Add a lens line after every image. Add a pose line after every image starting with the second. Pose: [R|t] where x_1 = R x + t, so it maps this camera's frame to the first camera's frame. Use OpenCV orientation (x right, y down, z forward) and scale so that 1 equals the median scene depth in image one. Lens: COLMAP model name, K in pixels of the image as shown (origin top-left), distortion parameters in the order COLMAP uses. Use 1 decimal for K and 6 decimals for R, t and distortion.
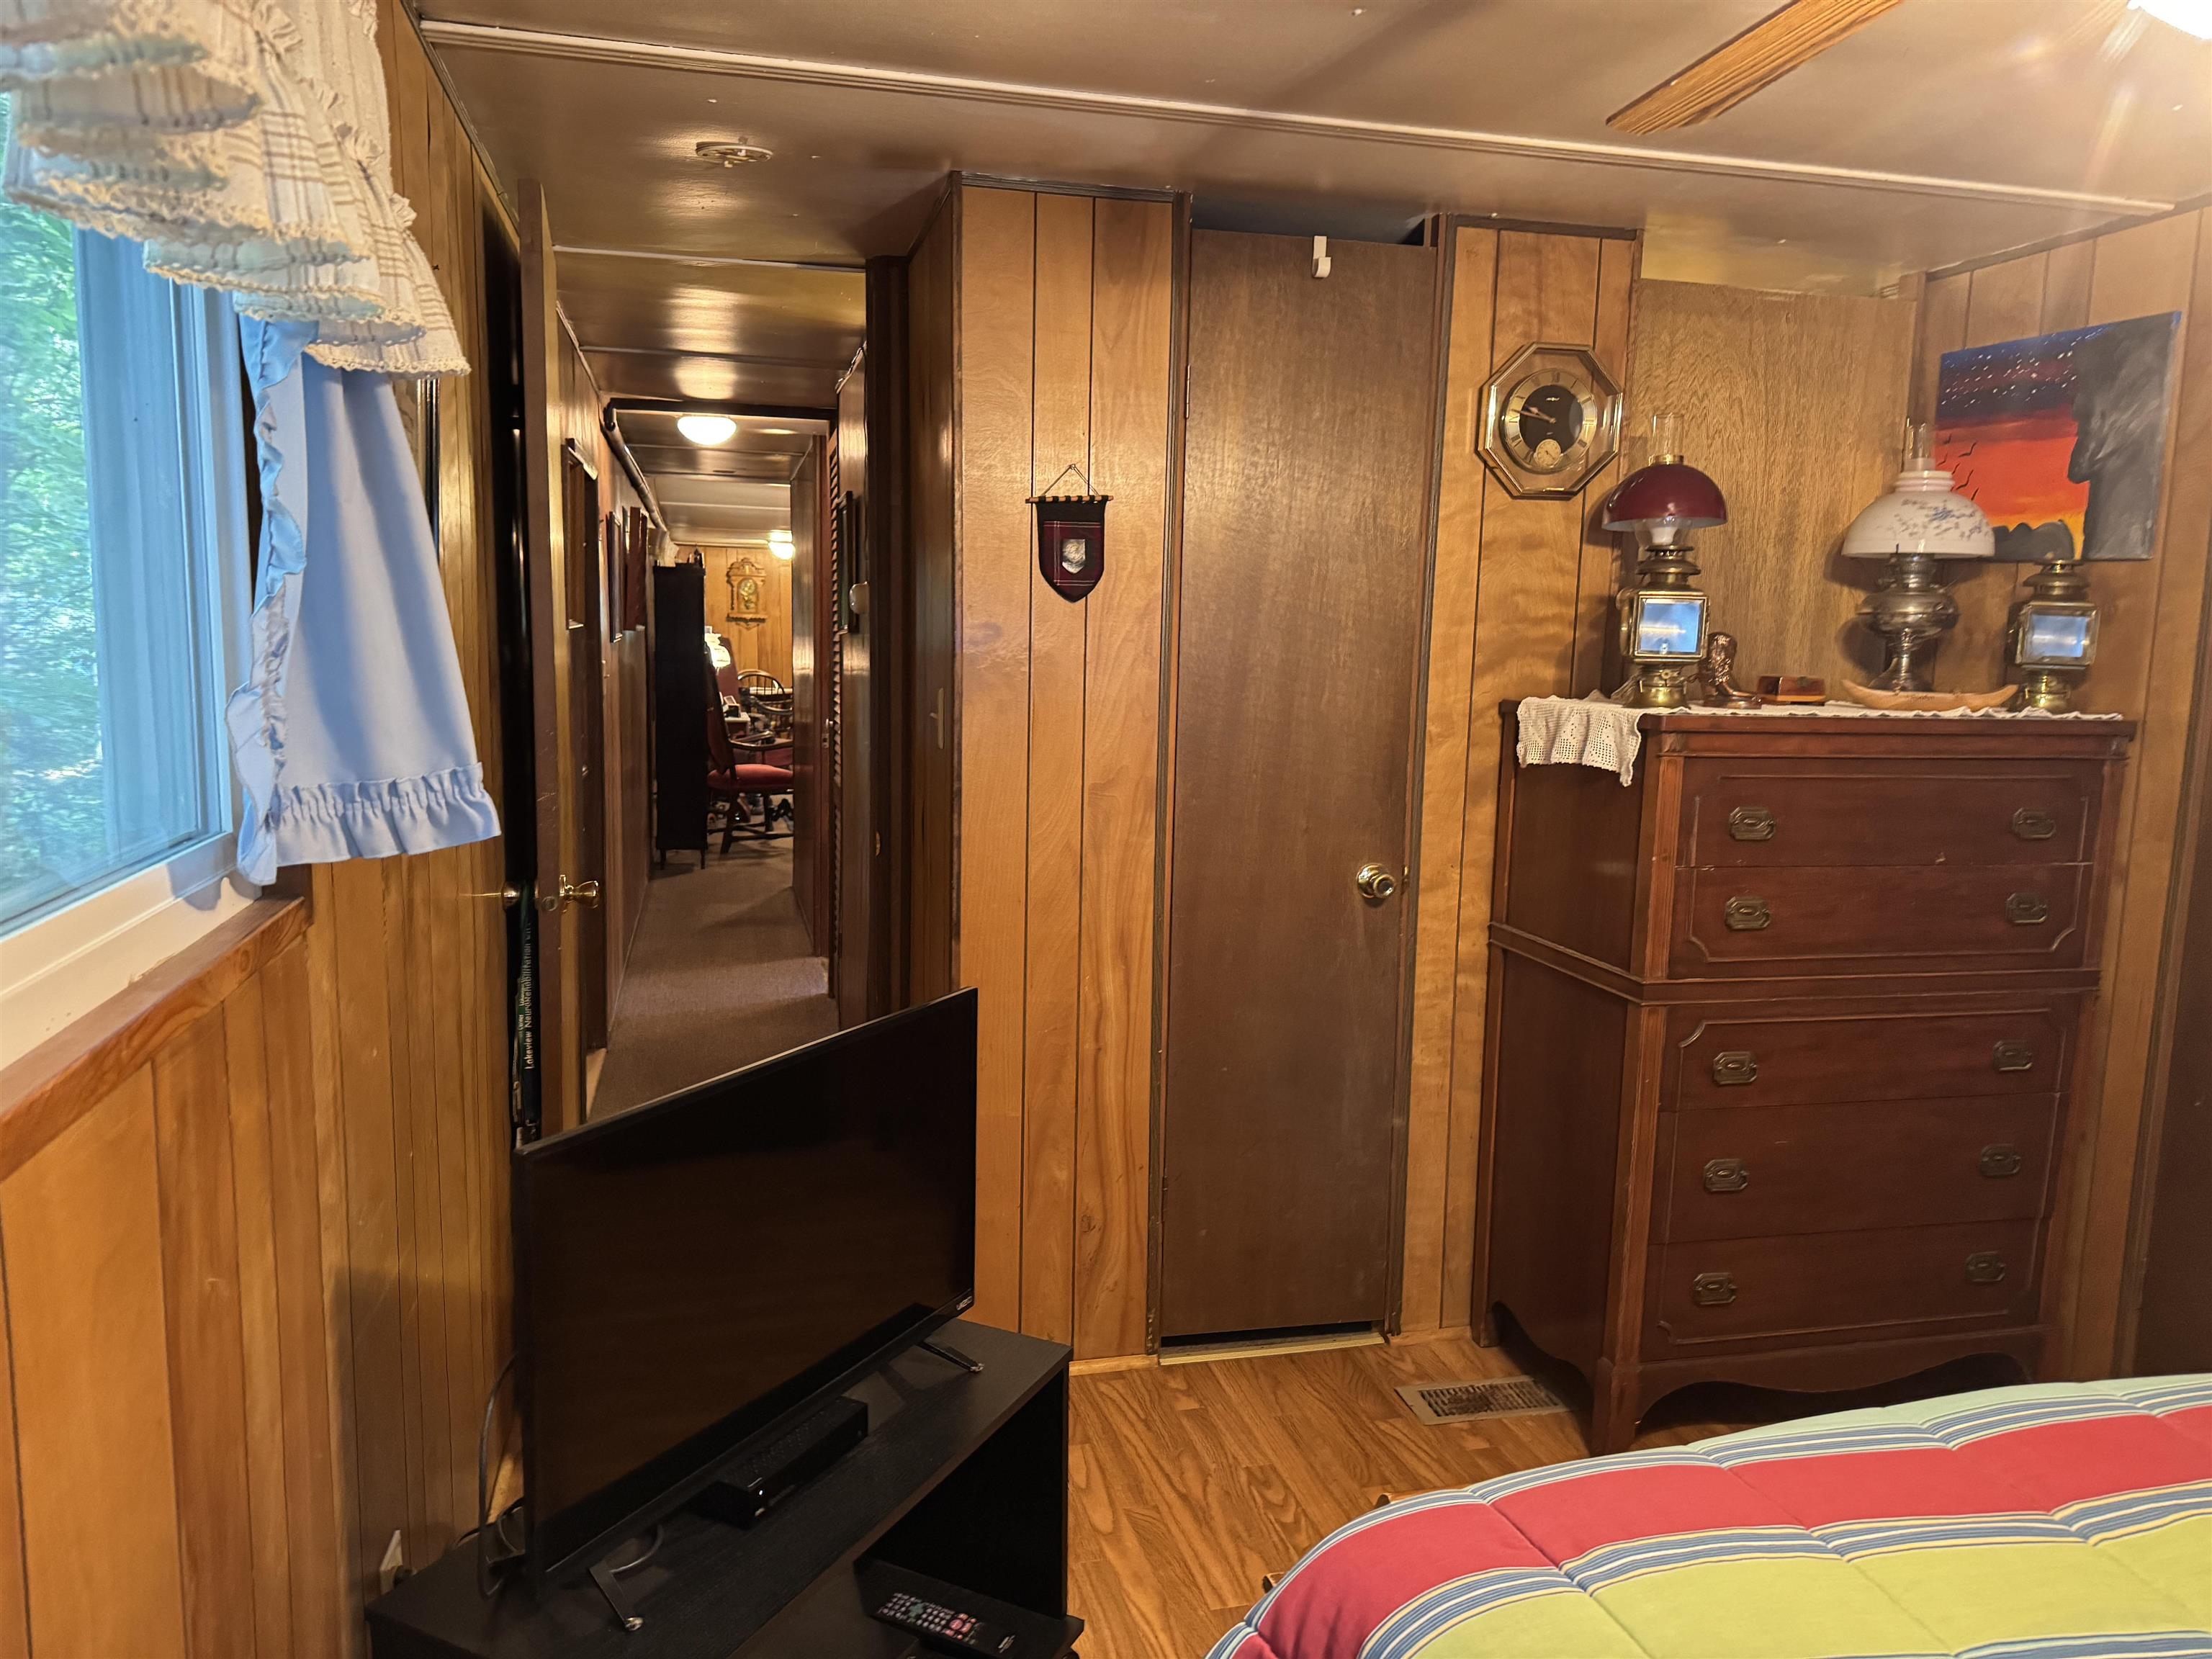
lens RADIAL K [[1575.7, 0, 1106.6], [0, 1575.7, 834.8], [0, 0, 1]] dist [0.089644, -0.083769]
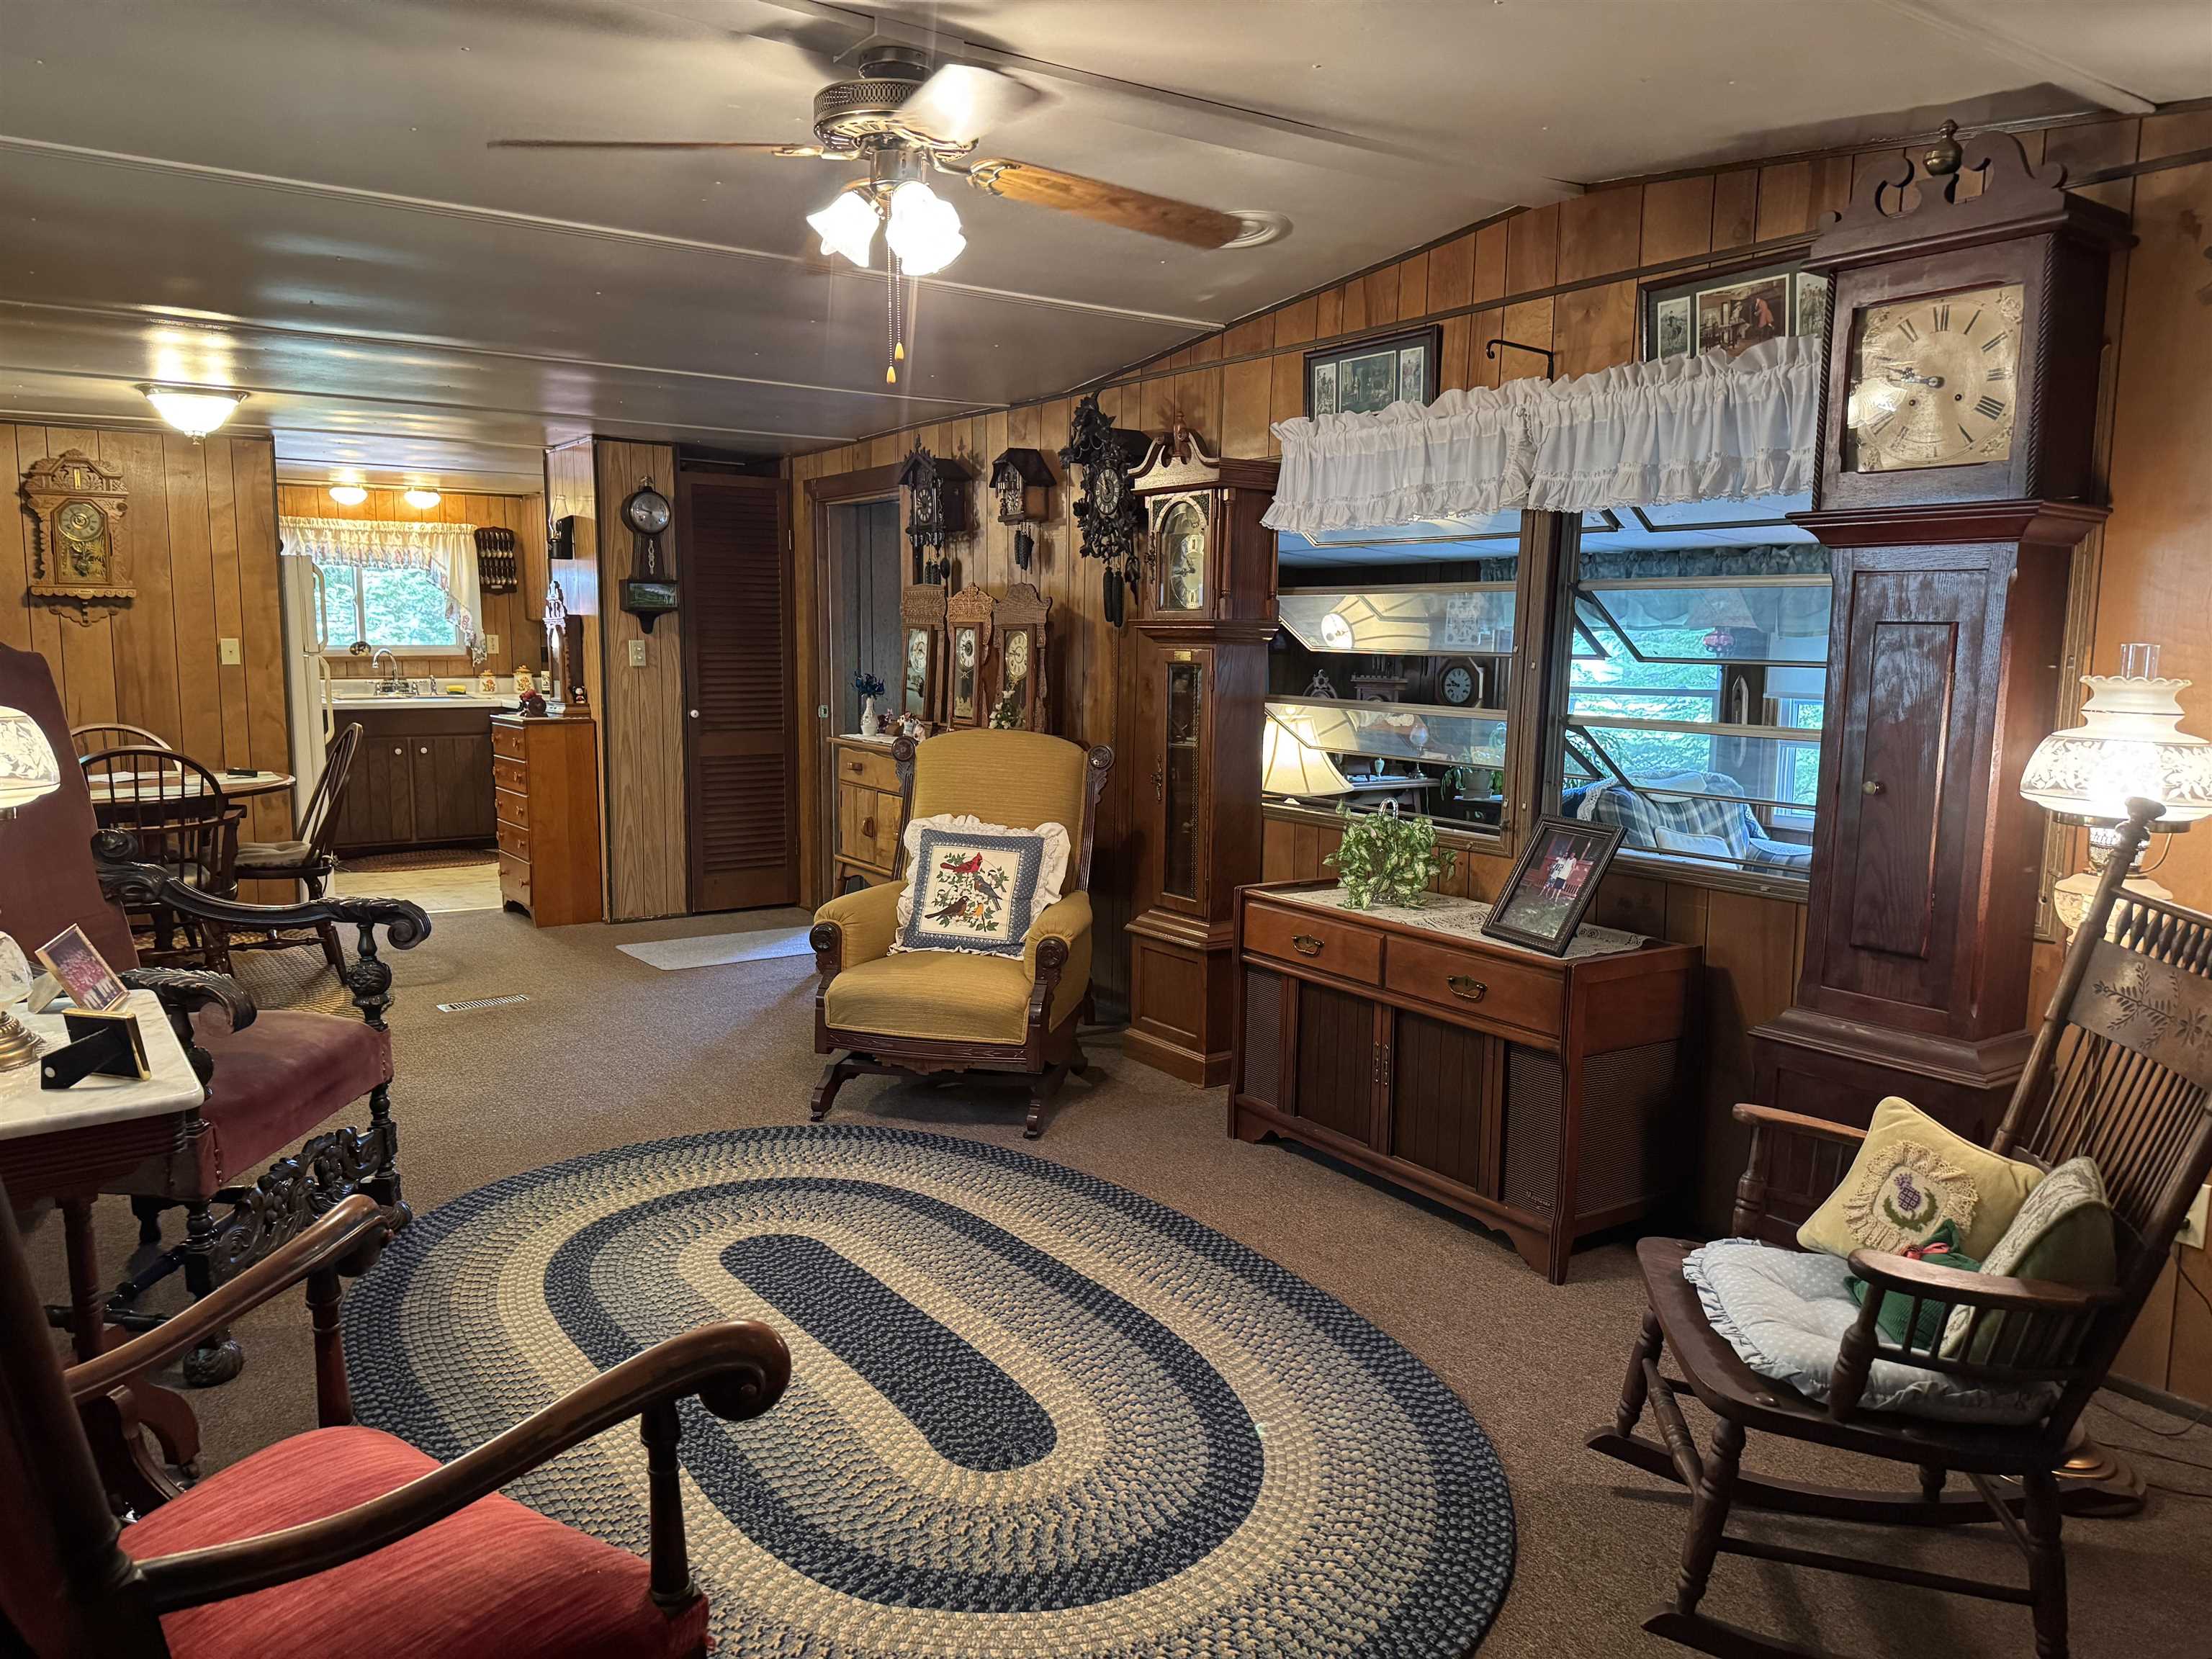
lens RADIAL K [[1575.7, 0, 1092.1], [0, 1575.7, 836.6], [0, 0, 1]] dist [0.089644, -0.083769]
pose [[0.935340, -0.048265, 0.350443, -0.130584], [0.048381, 0.998793, 0.008429, -0.065013], [-0.350427, 0.009071, 0.936546, 0.513868]]
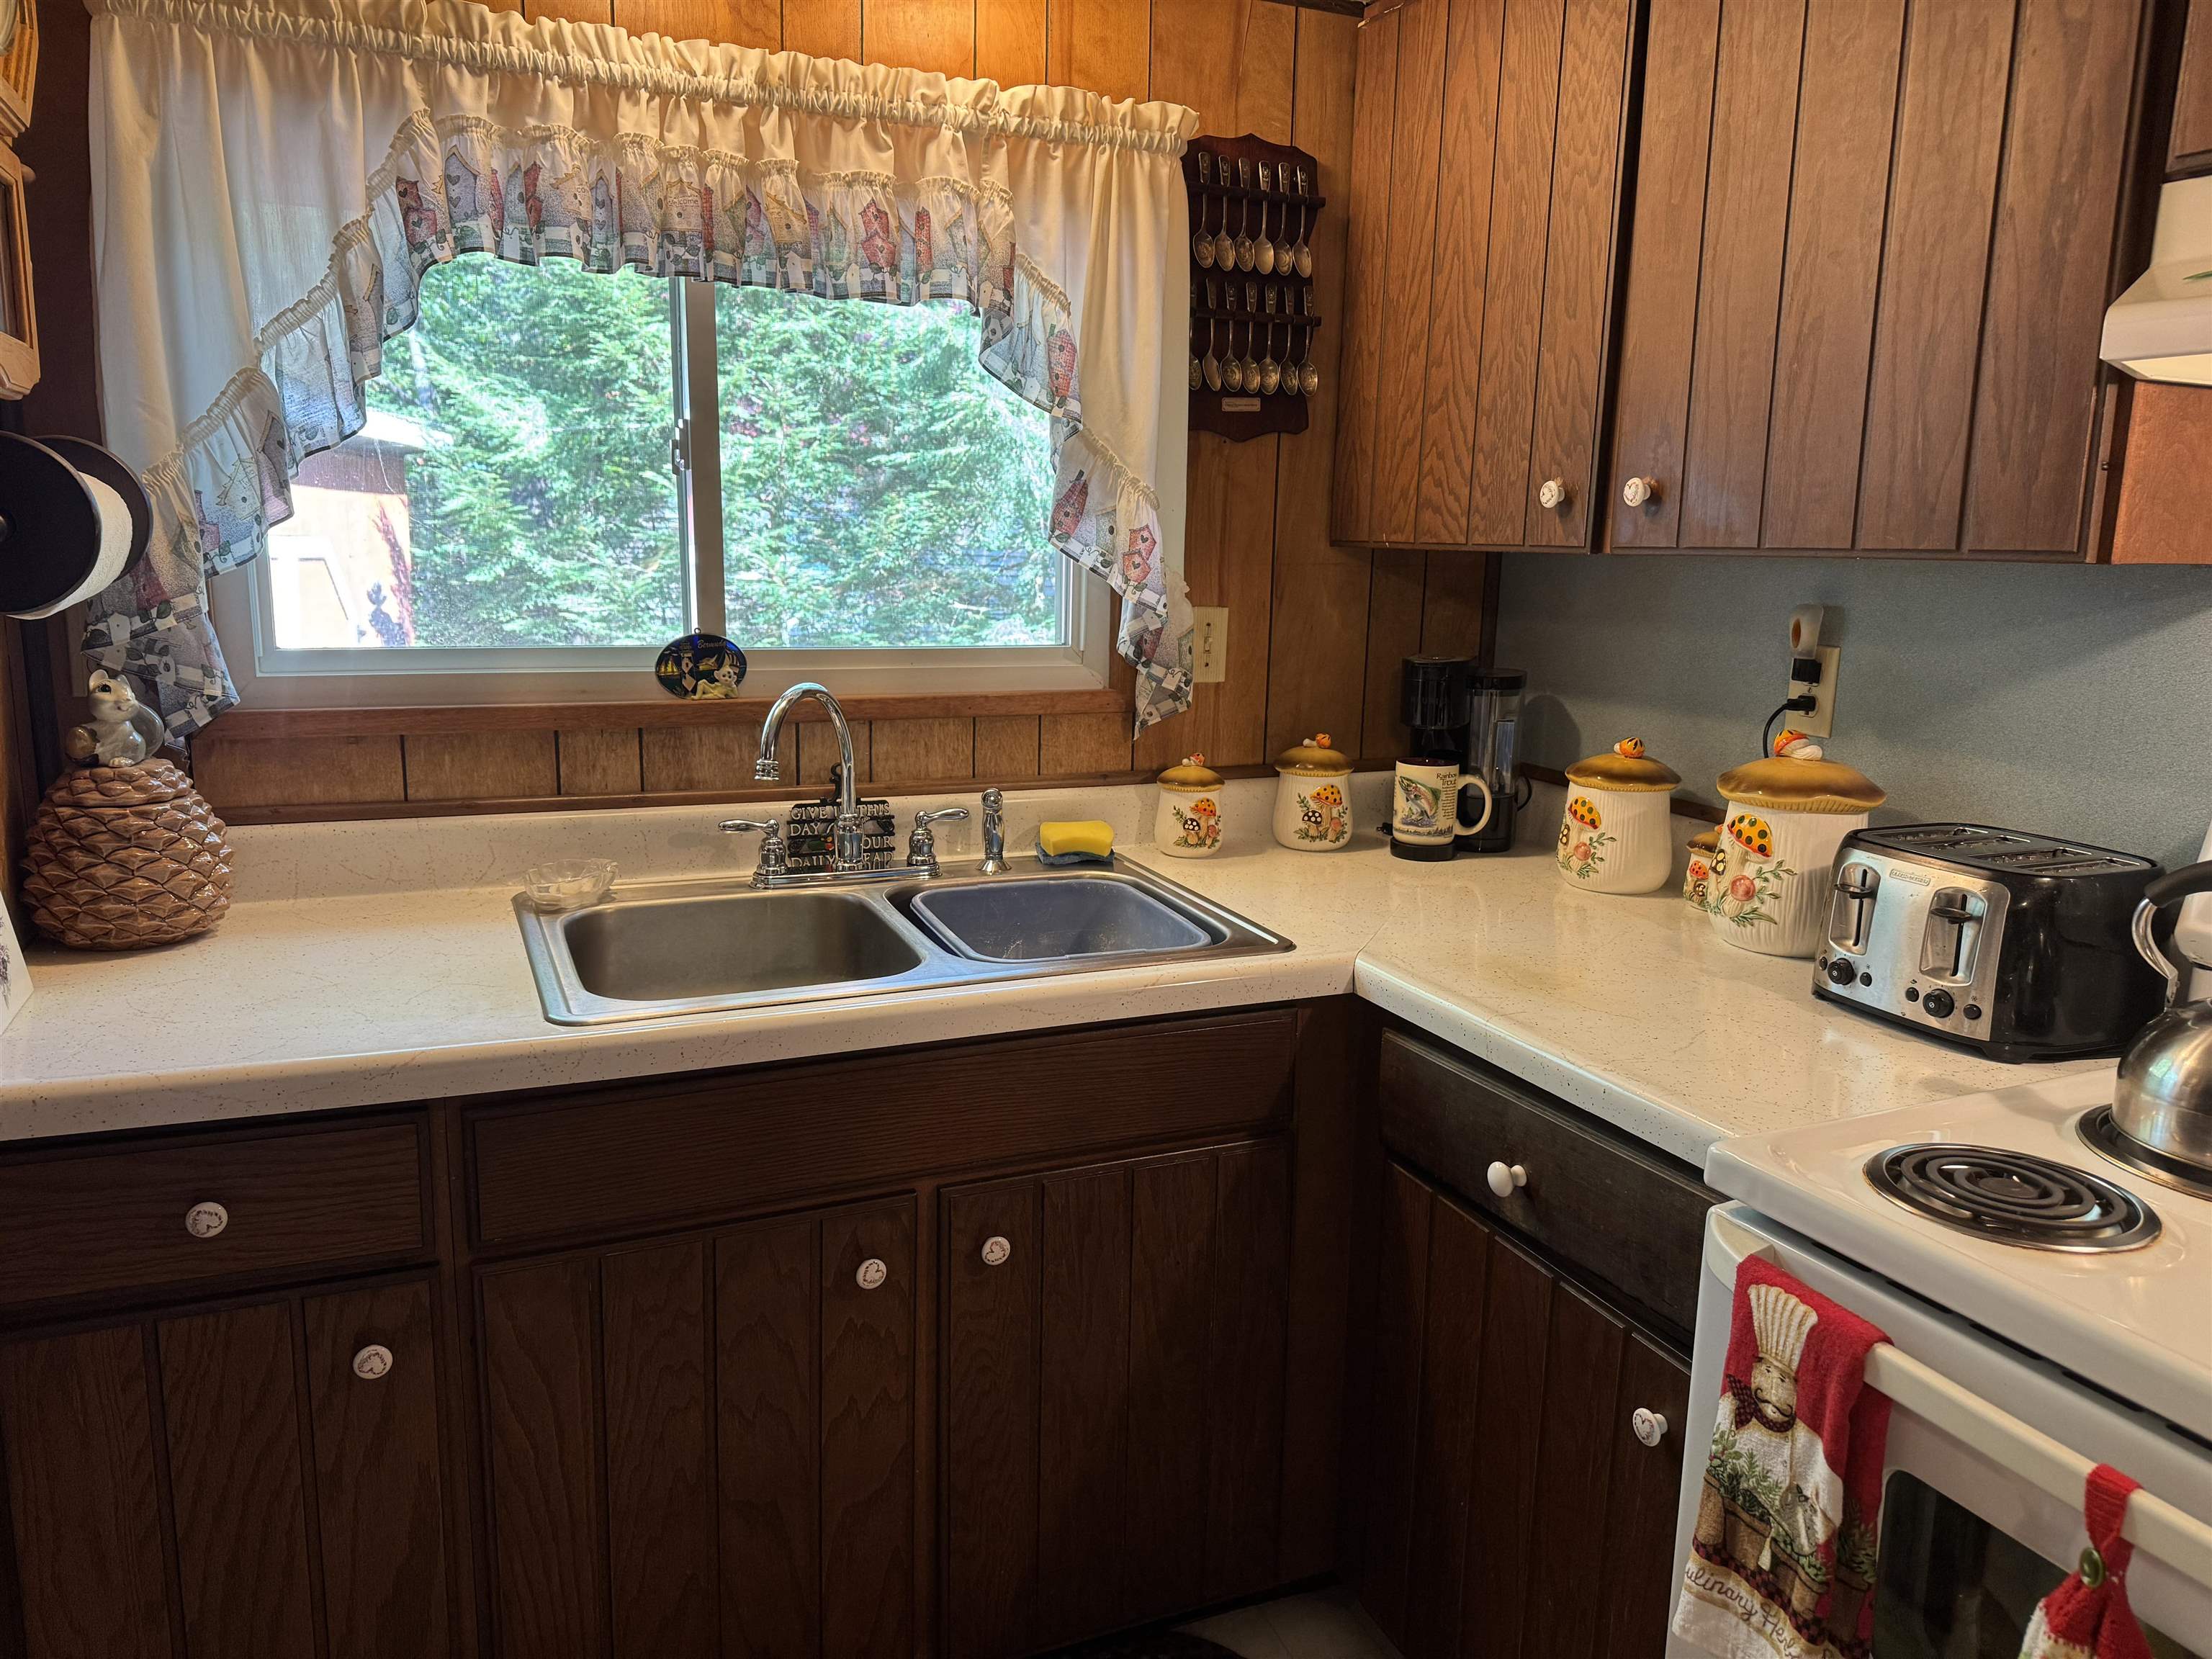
lens RADIAL K [[1575.7, 0, 1096.6], [0, 1575.7, 833.0], [0, 0, 1]] dist [0.089644, -0.083769]
pose [[0.986597, -0.016091, 0.162378, -0.162570], [0.006494, 0.998210, 0.059459, -0.137711], [-0.163044, -0.057607, 0.984936, 1.034796]]
